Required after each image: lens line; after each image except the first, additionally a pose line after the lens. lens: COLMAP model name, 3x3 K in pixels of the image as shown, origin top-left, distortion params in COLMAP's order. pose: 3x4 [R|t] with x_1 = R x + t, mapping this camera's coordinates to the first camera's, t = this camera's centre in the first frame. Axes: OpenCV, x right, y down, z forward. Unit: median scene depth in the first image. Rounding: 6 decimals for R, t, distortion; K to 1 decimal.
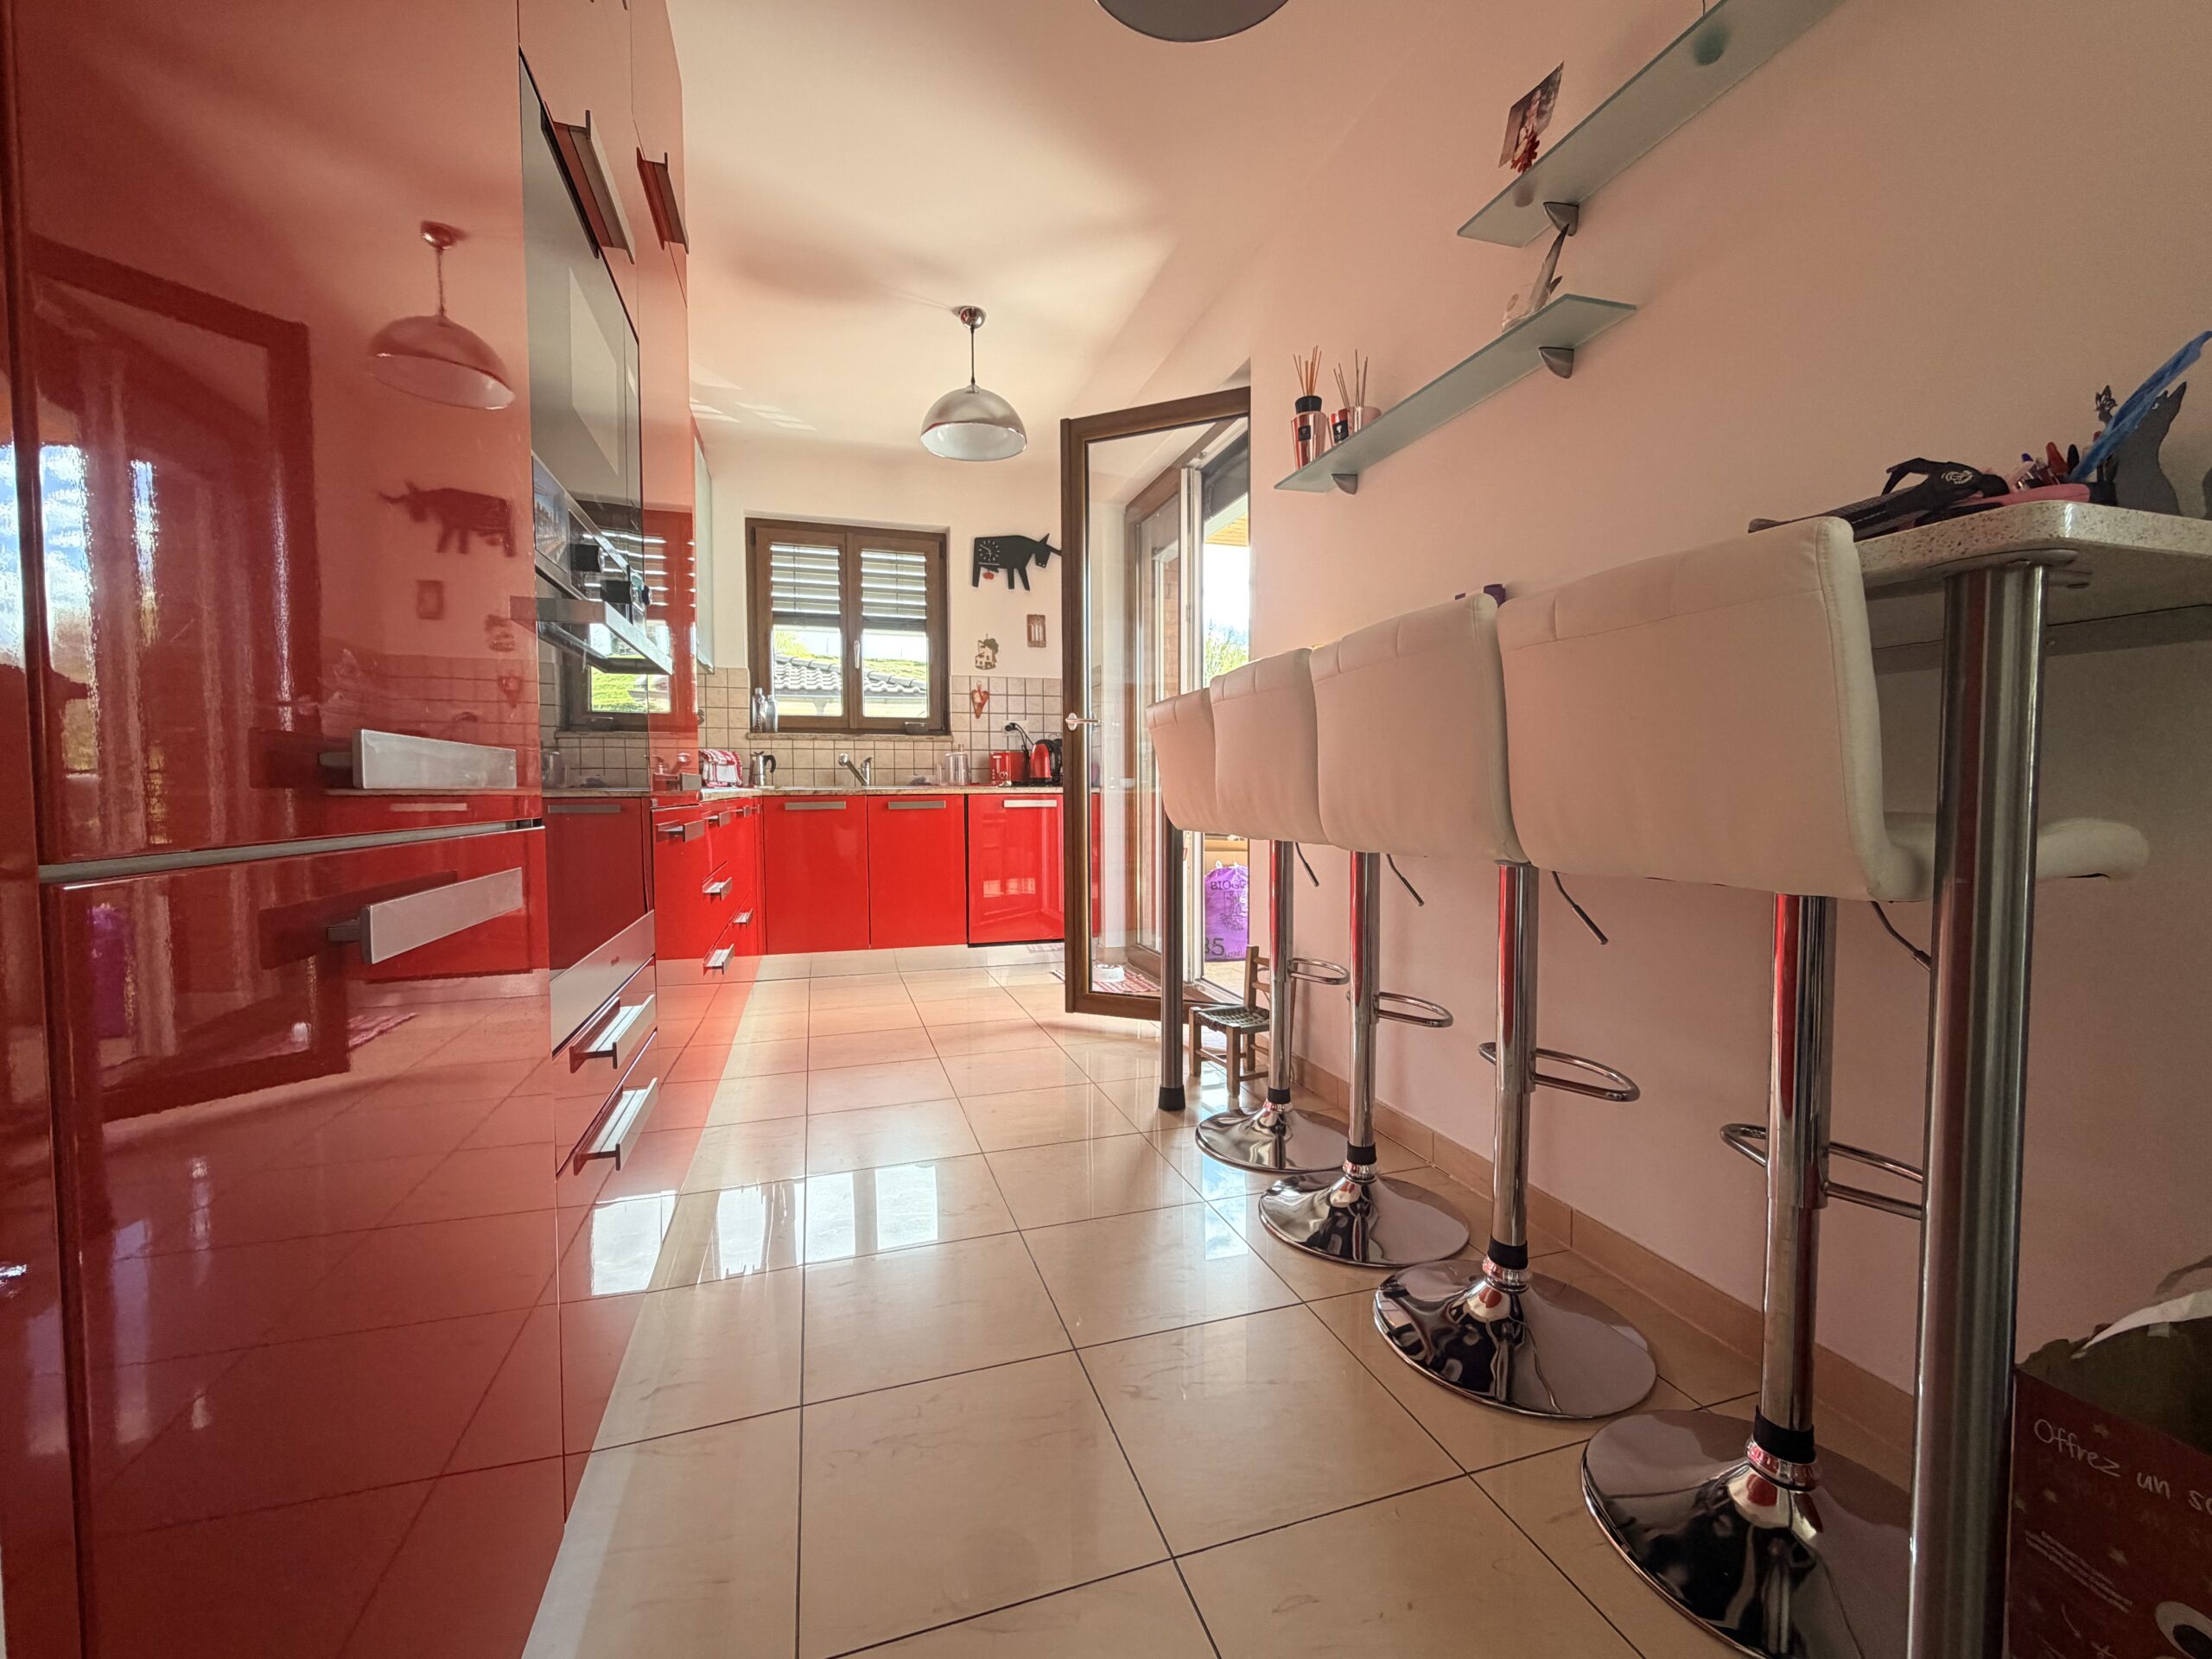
lens RADIAL K [[883.9, 0, 1104.9], [0, 883.9, 822.8], [0, 0, 1]] dist [-0.001993, -0.000062]
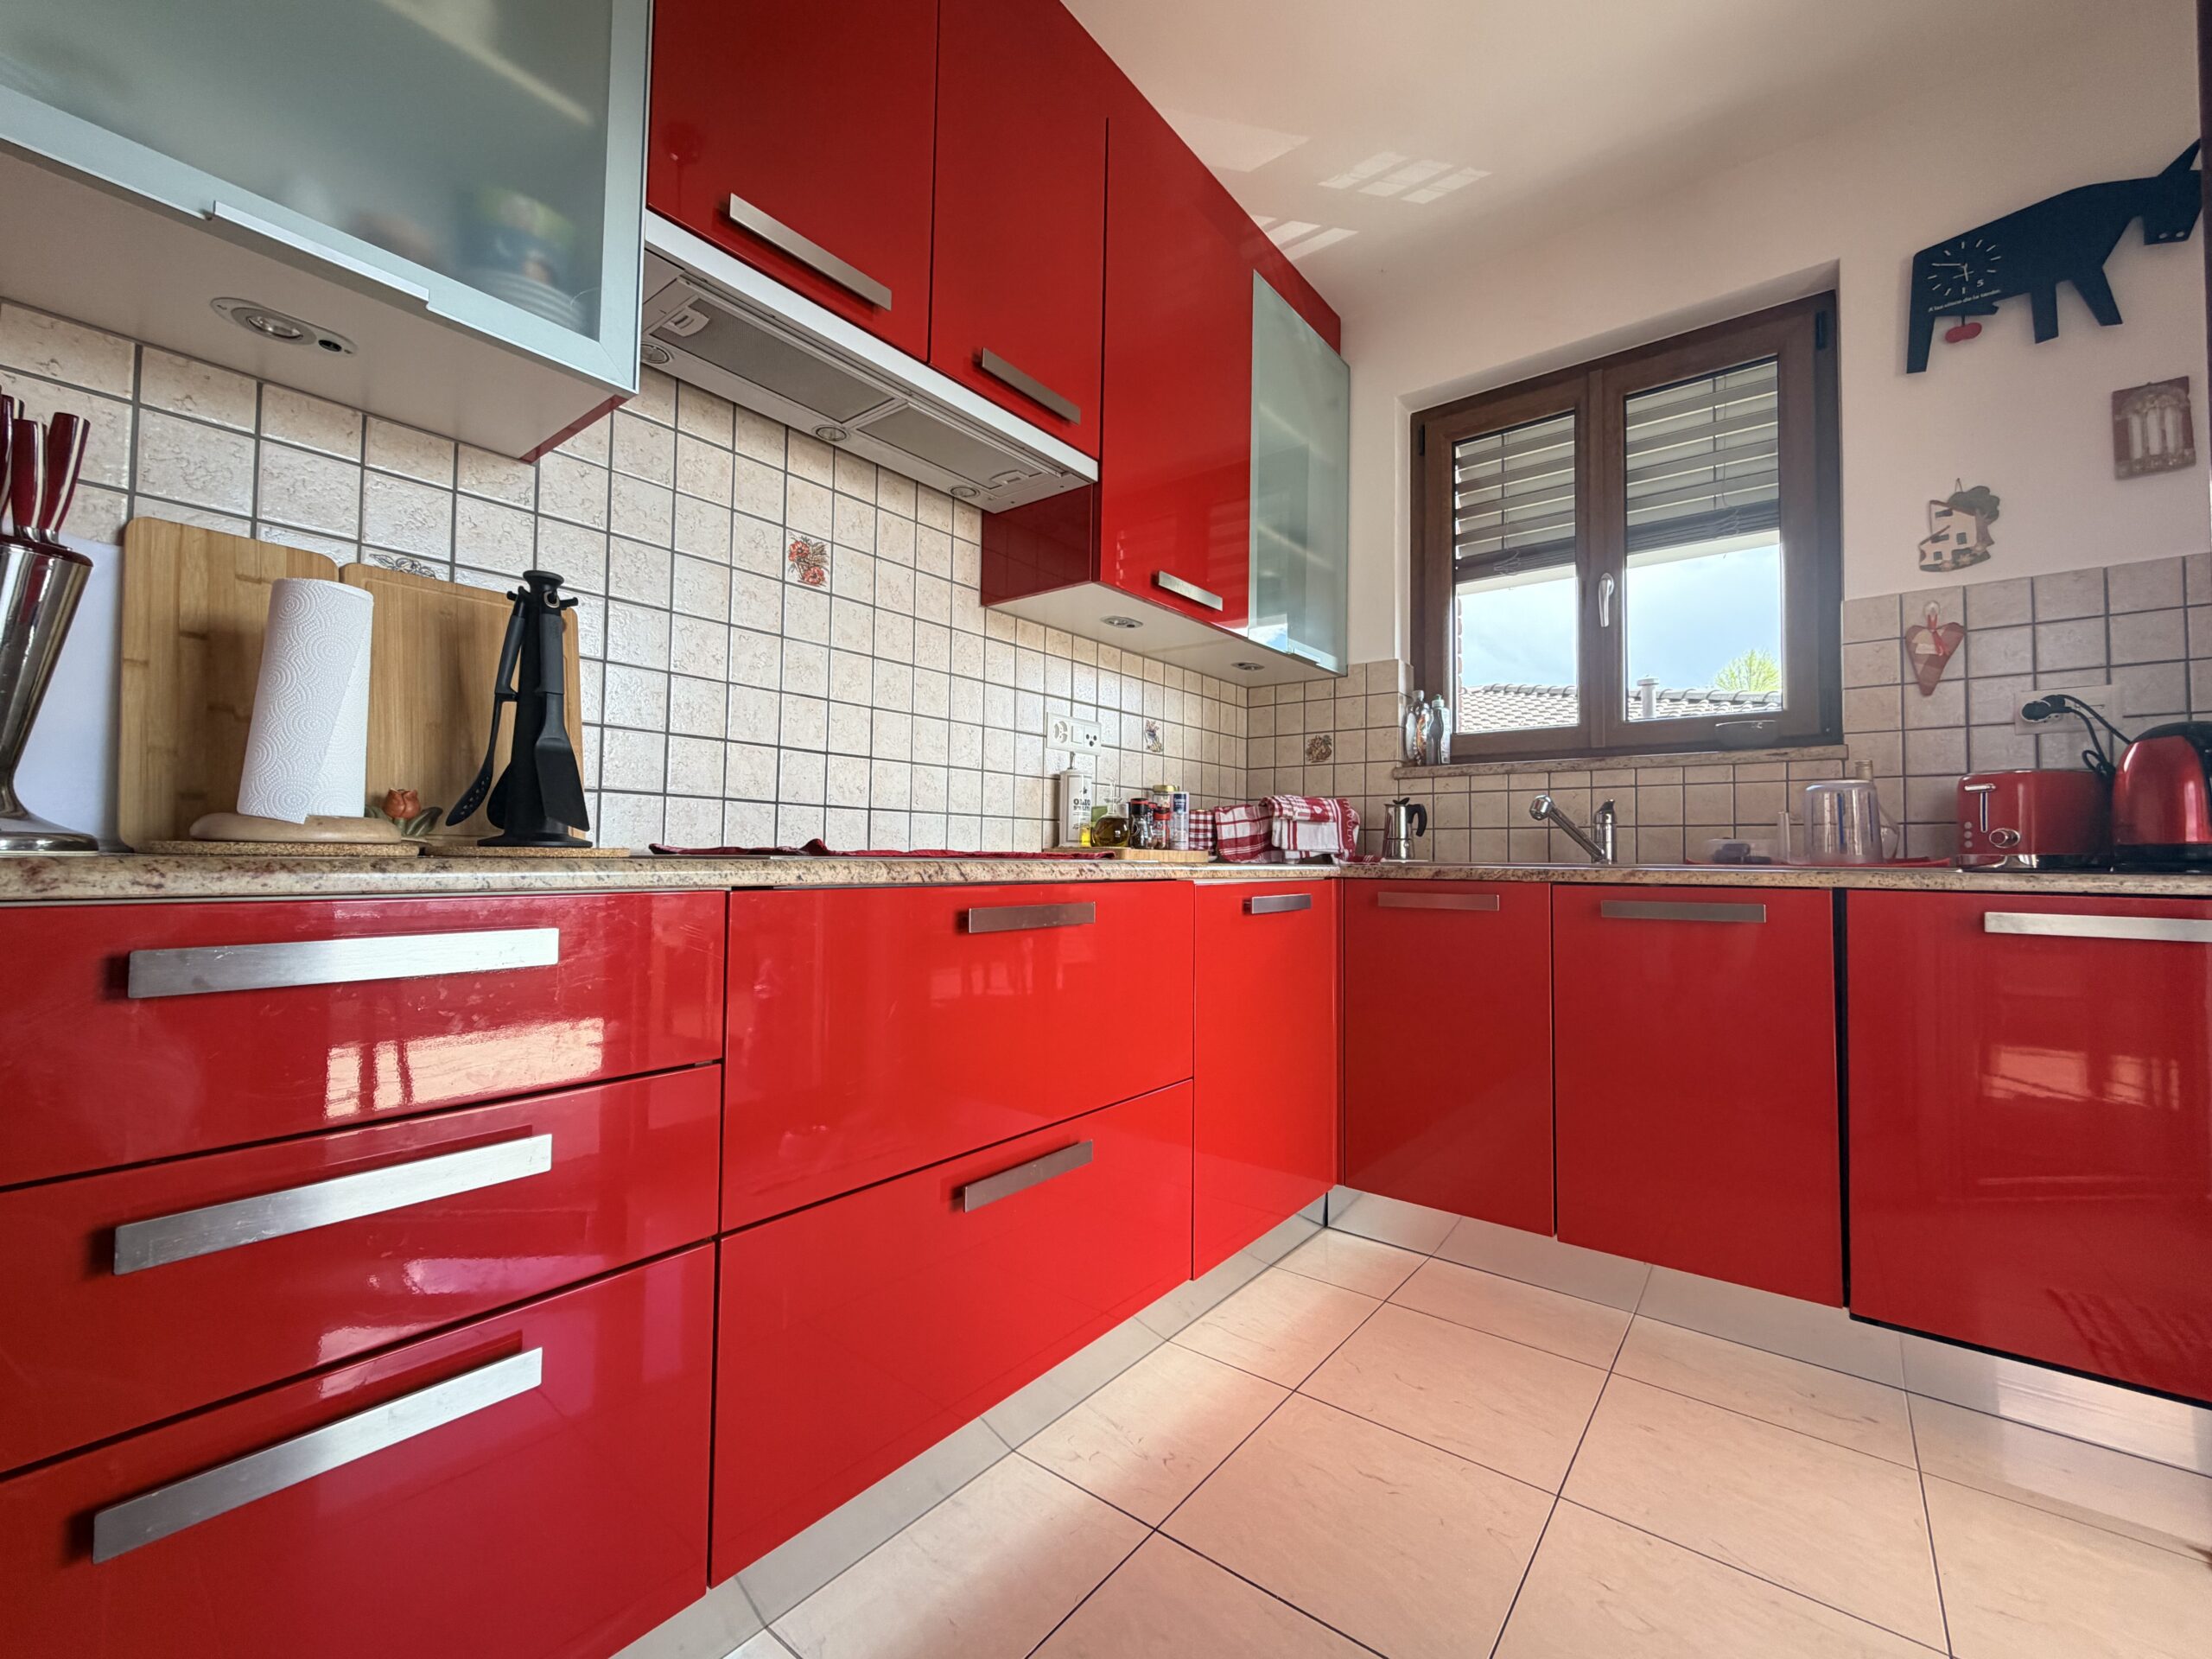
lens RADIAL K [[883.9, 0, 1122.8], [0, 883.9, 828.3], [0, 0, 1]] dist [-0.001993, -0.000062]
pose [[0.562684, -0.016393, -0.826509, -0.021654], [-0.048541, 0.997423, -0.052829, -0.021304], [0.825245, 0.069846, 0.560439, 0.494693]]
